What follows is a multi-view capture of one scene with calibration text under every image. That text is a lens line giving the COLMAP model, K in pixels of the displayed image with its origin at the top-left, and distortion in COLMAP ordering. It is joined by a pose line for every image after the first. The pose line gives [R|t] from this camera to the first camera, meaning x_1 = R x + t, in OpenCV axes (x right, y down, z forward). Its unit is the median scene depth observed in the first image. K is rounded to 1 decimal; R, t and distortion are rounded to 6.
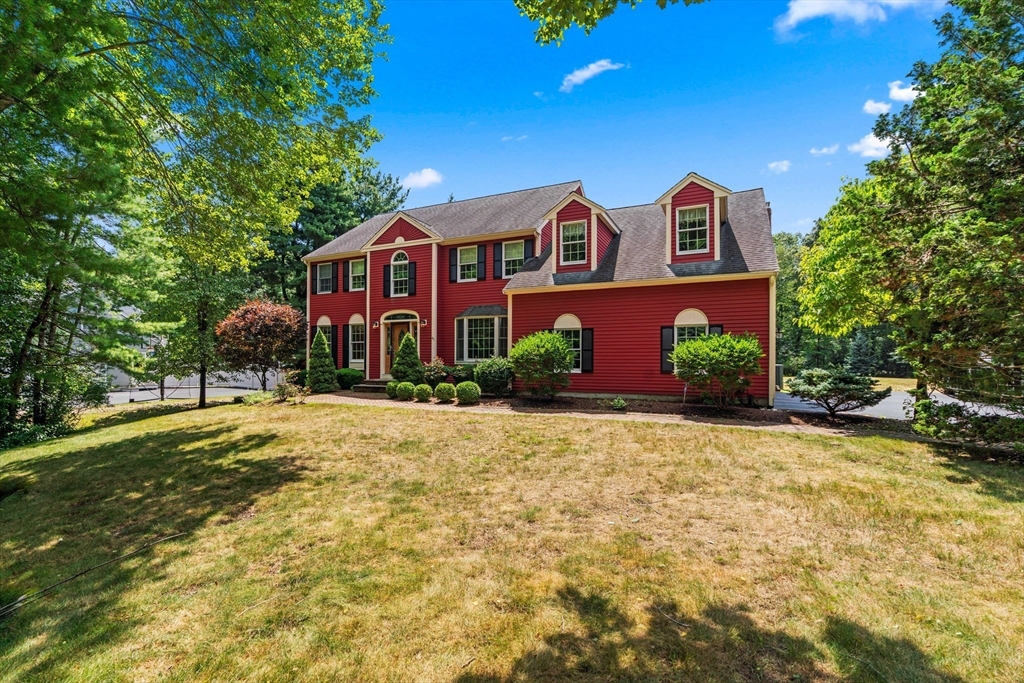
lens RADIAL K [[462.0, 0, 508.0], [0, 462.0, 337.3], [0, 0, 1]] dist [-0.003112, 0.000803]
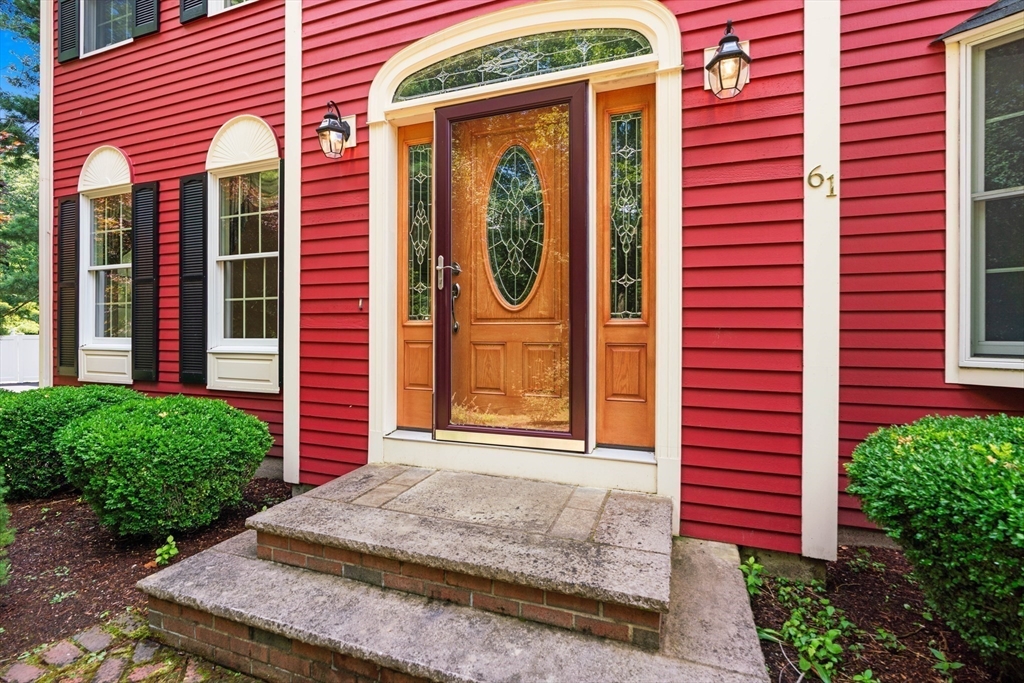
lens RADIAL K [[462.0, 0, 508.0], [0, 462.0, 337.3], [0, 0, 1]] dist [-0.003112, 0.000803]
pose [[0.995895, 0.007019, 0.090247, -0.230647], [-0.011314, 0.998823, 0.047173, 0.036260], [-0.089810, -0.048000, 0.994802, 0.790526]]
